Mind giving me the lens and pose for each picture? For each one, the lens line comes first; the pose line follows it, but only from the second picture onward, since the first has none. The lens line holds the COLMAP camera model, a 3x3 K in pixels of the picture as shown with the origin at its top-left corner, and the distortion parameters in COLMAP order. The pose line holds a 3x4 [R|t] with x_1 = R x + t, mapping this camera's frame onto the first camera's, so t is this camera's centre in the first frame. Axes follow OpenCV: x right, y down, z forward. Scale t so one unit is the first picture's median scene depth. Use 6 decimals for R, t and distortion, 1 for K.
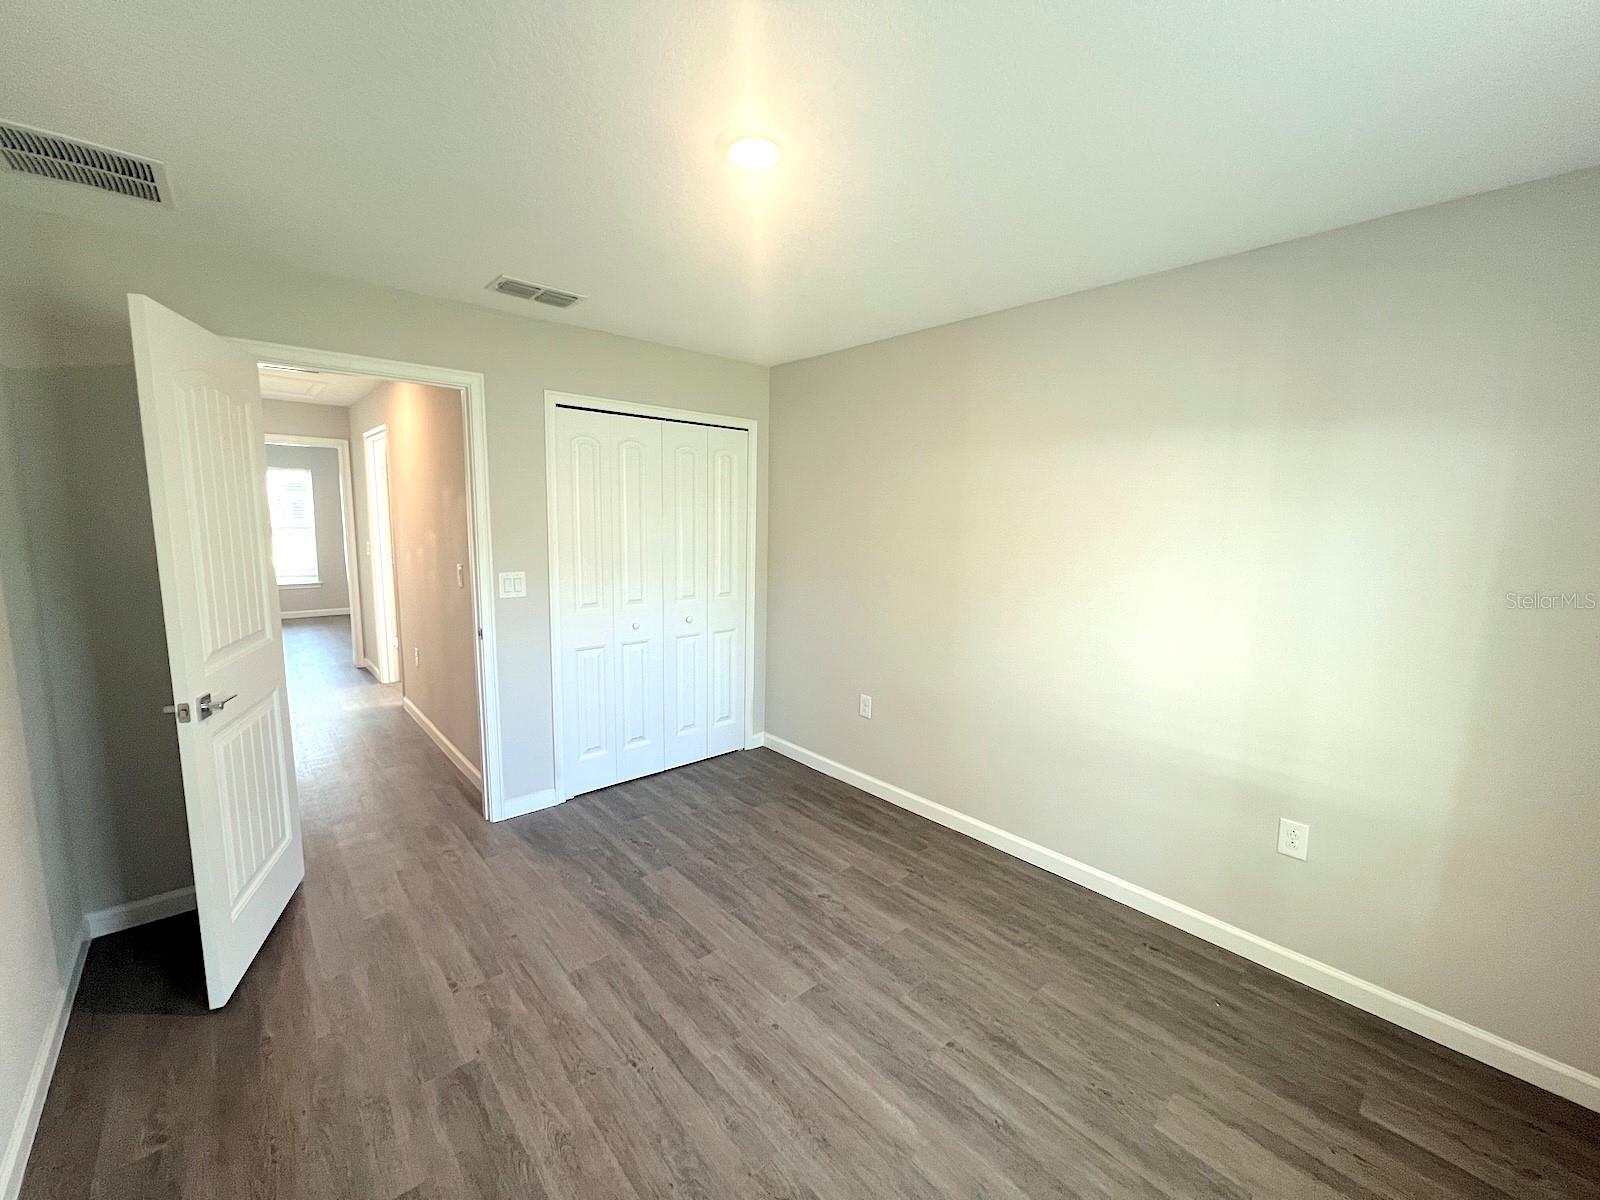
lens RADIAL K [[640.9, 0, 797.3], [0, 640.9, 599.4], [0, 0, 1]] dist [-0.002426, 0.000373]
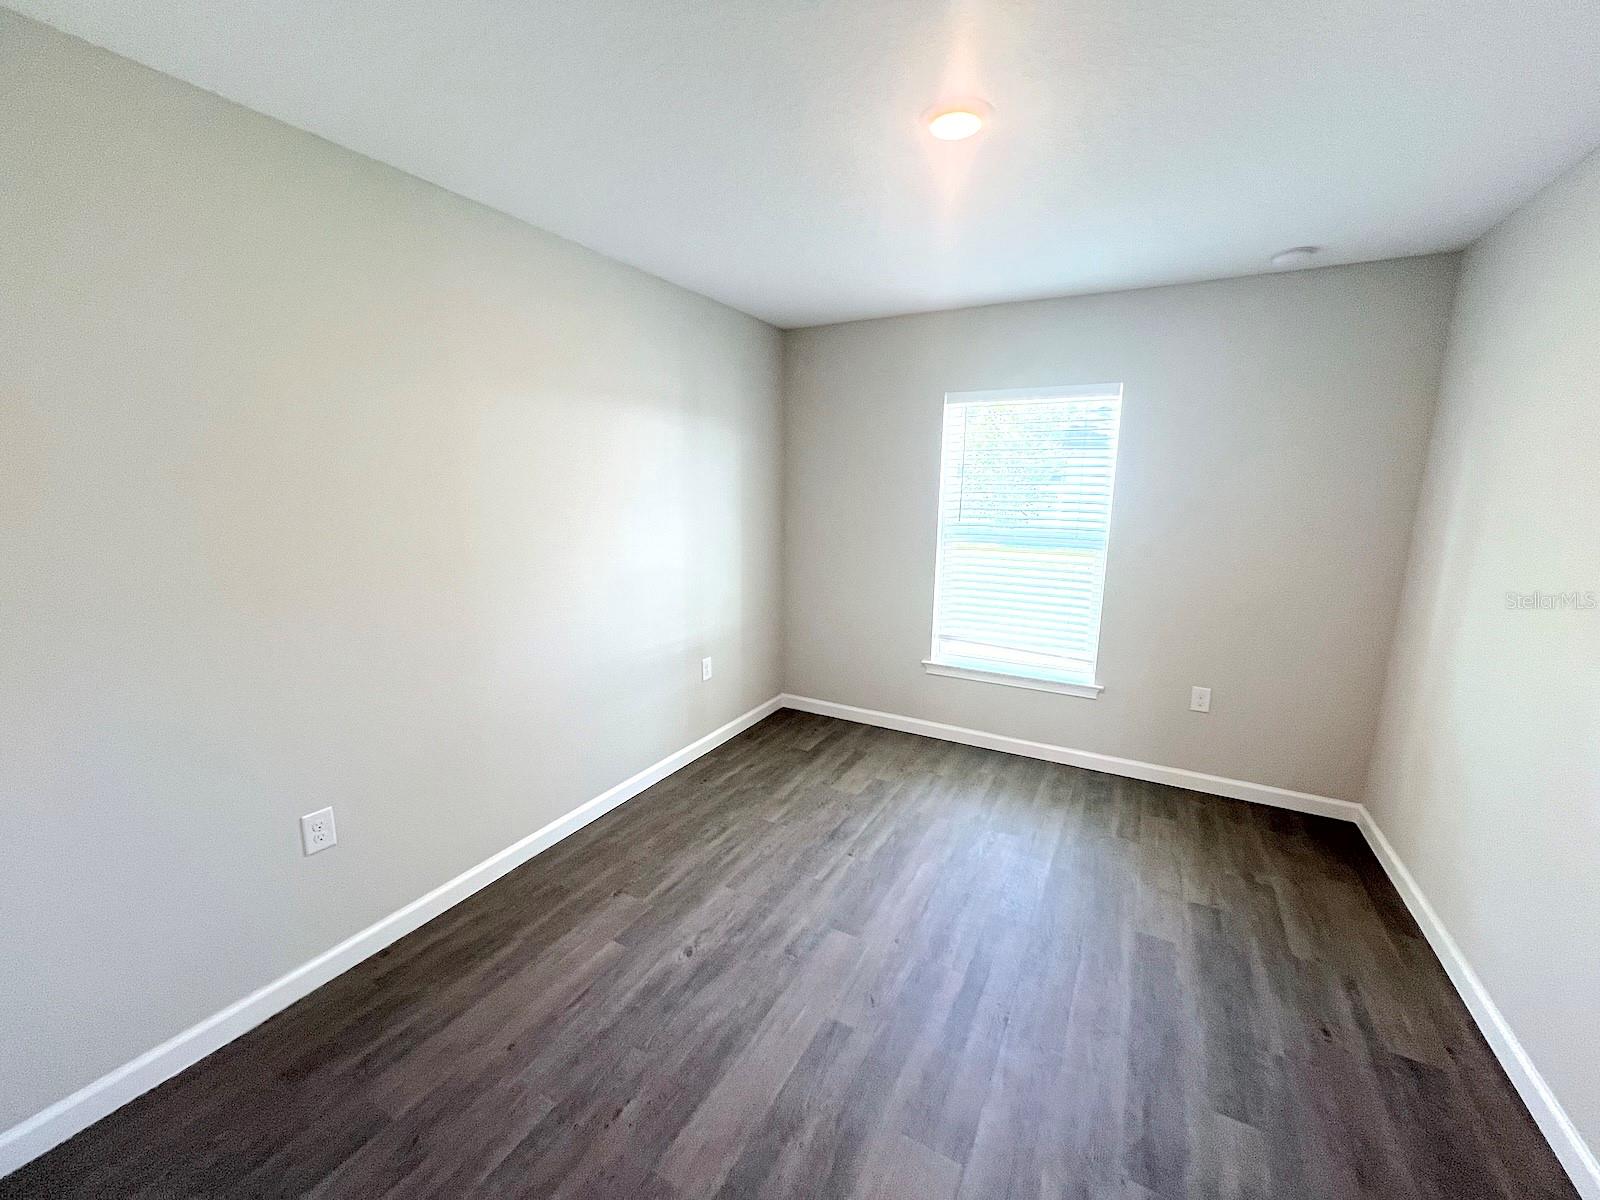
lens RADIAL K [[641.4, 0, 798.5], [0, 641.4, 600.3], [0, 0, 1]] dist [-0.001737, 0.000403]
pose [[-0.330591, -0.197685, 0.922838, -0.764289], [0.106730, 0.963713, 0.244675, -0.169539], [-0.937720, 0.179382, -0.297496, 1.188733]]
